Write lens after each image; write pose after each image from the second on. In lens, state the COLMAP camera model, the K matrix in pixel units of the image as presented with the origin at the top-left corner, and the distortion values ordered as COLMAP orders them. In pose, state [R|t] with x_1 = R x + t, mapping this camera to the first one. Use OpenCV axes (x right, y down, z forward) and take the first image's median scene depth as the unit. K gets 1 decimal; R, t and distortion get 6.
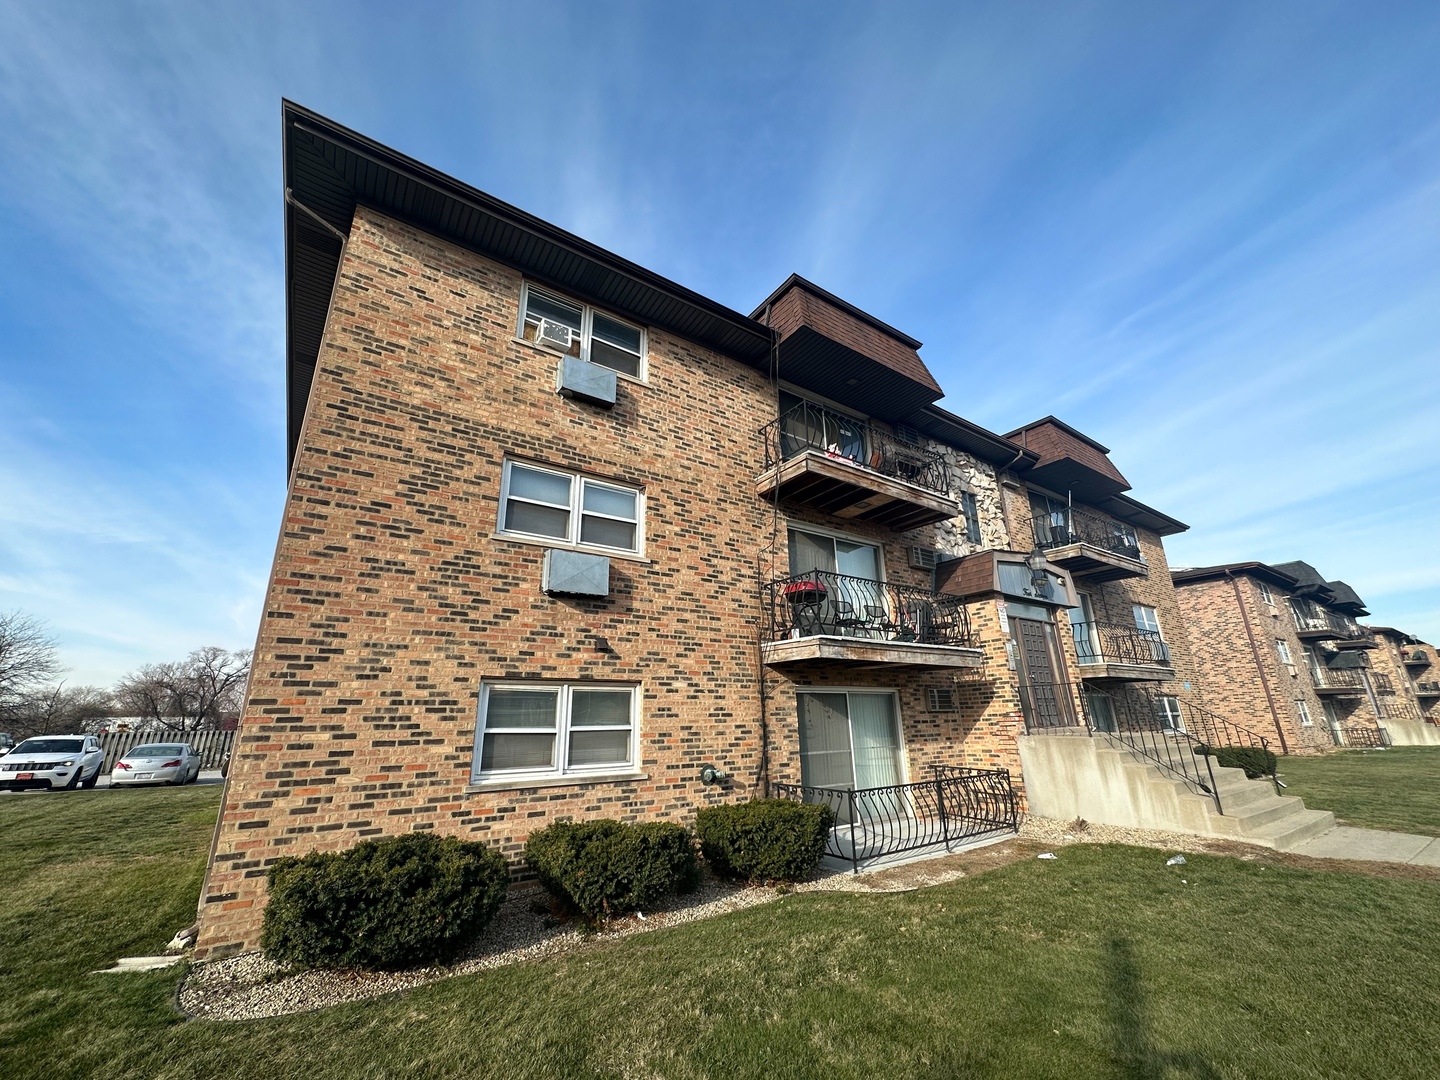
lens RADIAL K [[571.7, 0, 718.3], [0, 571.7, 540.1], [0, 0, 1]] dist [-0.002816, 0.000579]
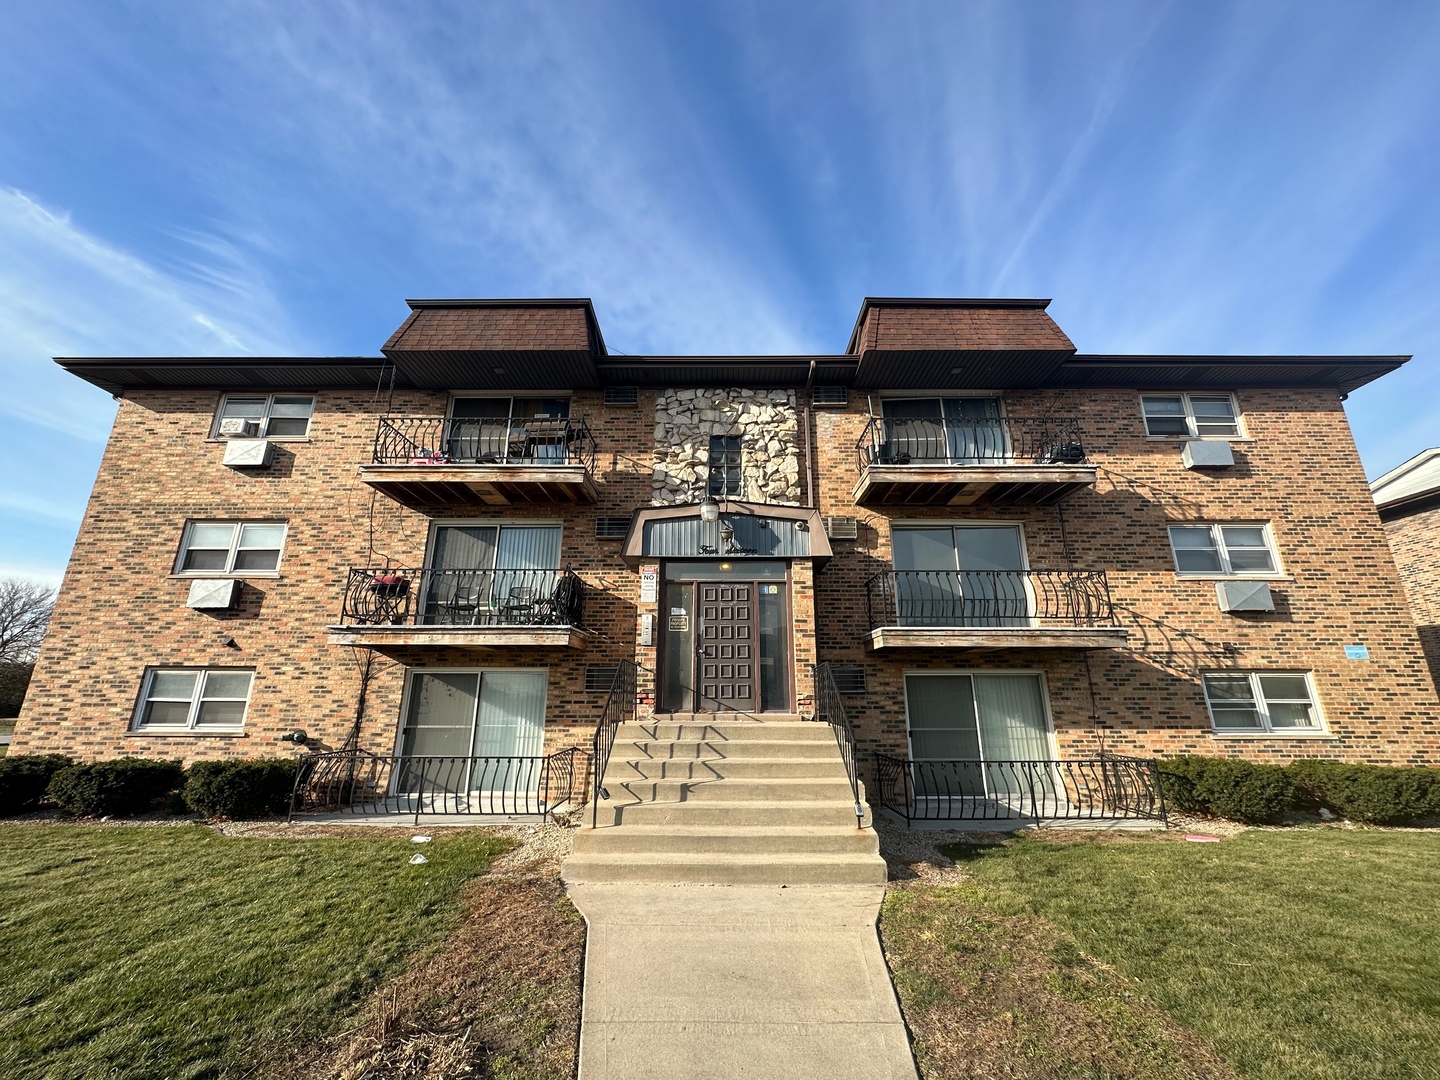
lens RADIAL K [[571.7, 0, 720.3], [0, 571.7, 541.5], [0, 0, 1]] dist [-0.002816, 0.000579]
pose [[0.815789, -0.137334, -0.561807, 1.613779], [0.158136, 0.987348, -0.011731, 0.145714], [0.556310, -0.079271, 0.827185, 0.520962]]
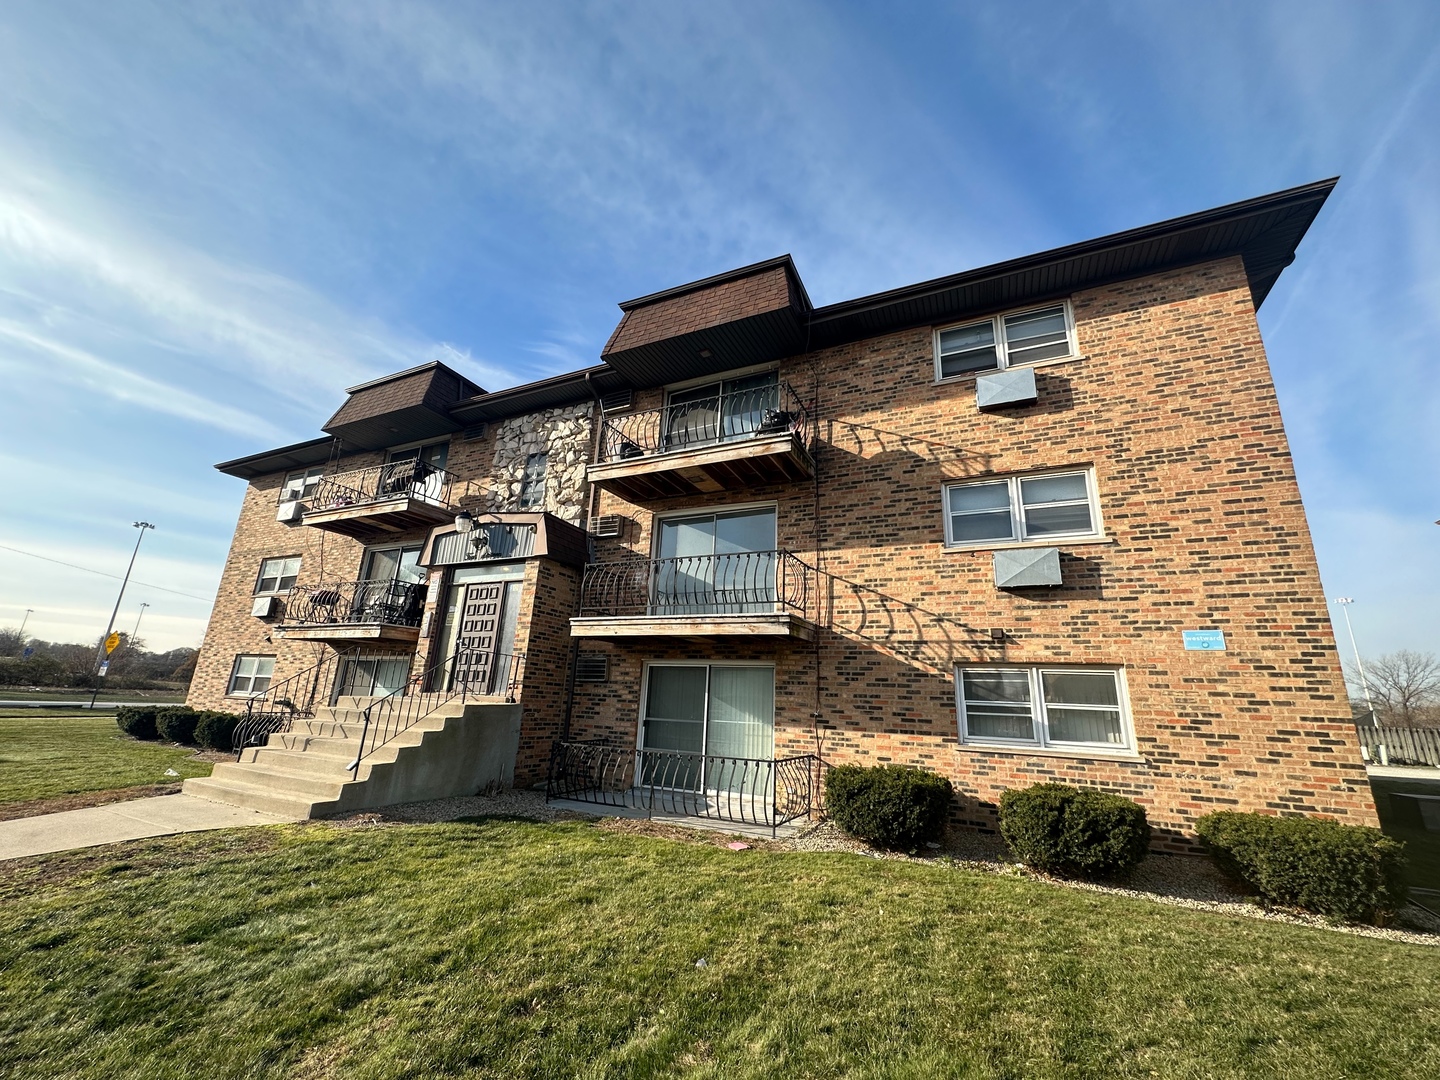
lens RADIAL K [[571.7, 0, 720.7], [0, 571.7, 543.0], [0, 0, 1]] dist [-0.002816, 0.000579]
pose [[0.492939, -0.194734, -0.847992, 2.501028], [0.212120, 0.972121, -0.099934, 0.407110], [0.843810, -0.130615, 0.520503, 1.354505]]
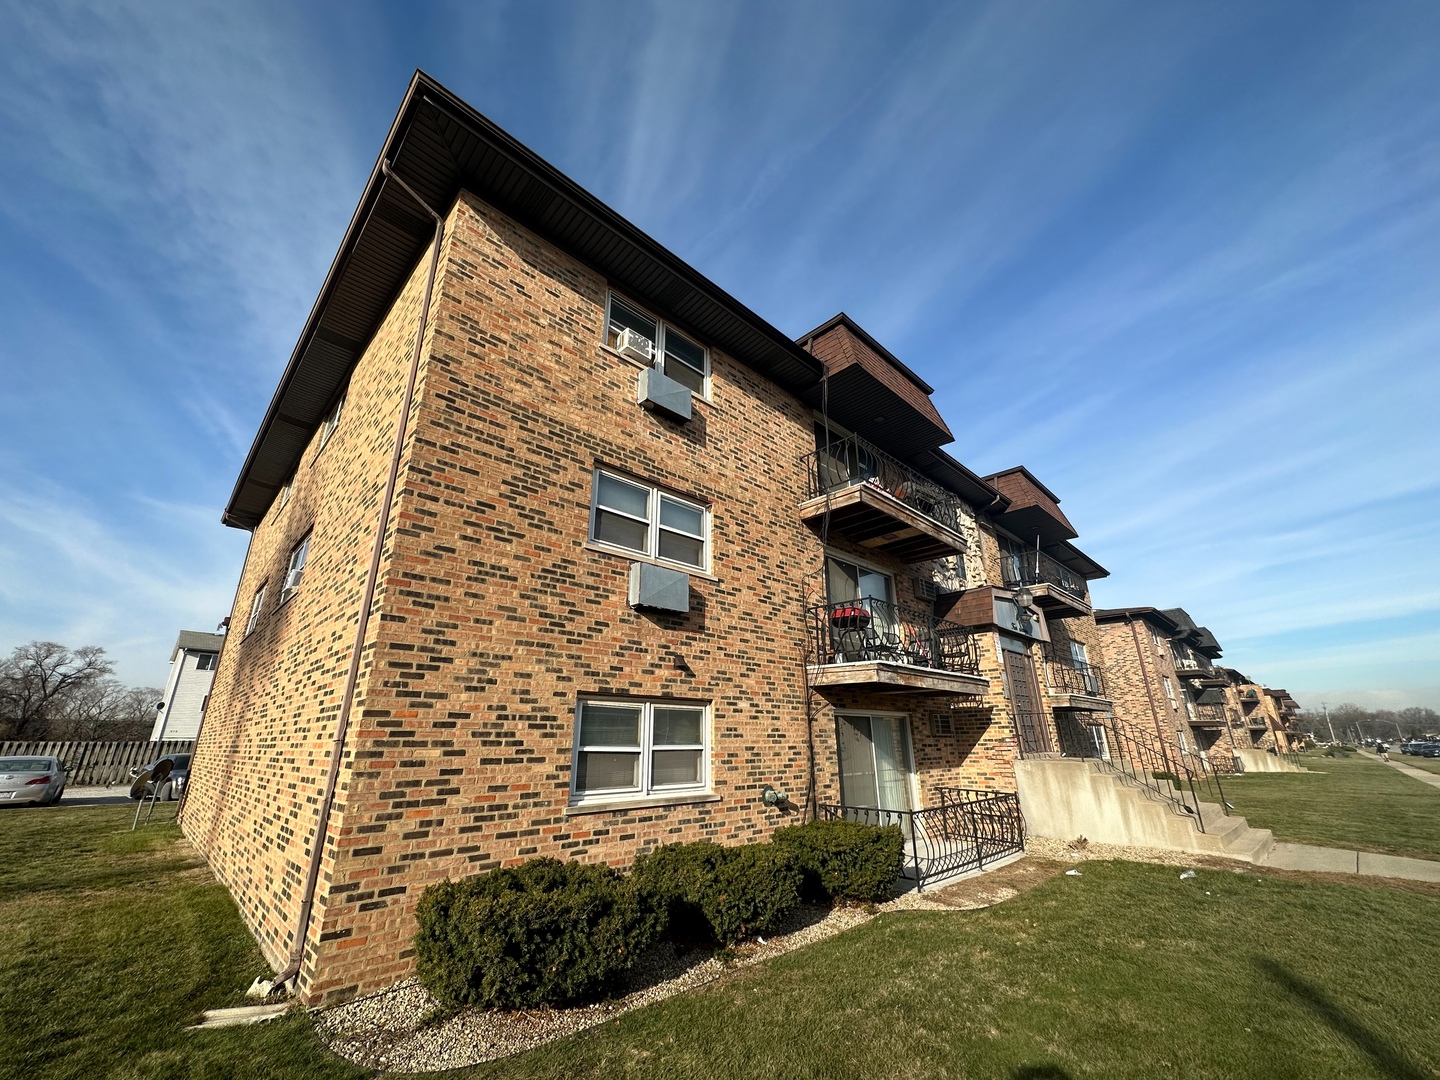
lens RADIAL K [[571.7, 0, 718.1], [0, 571.7, 539.9], [0, 0, 1]] dist [-0.002816, 0.000579]
pose [[0.986637, 0.069110, 0.147550, -0.296297], [-0.064441, 0.997265, -0.036202, 0.003995], [-0.149648, 0.026210, 0.988392, 0.009521]]
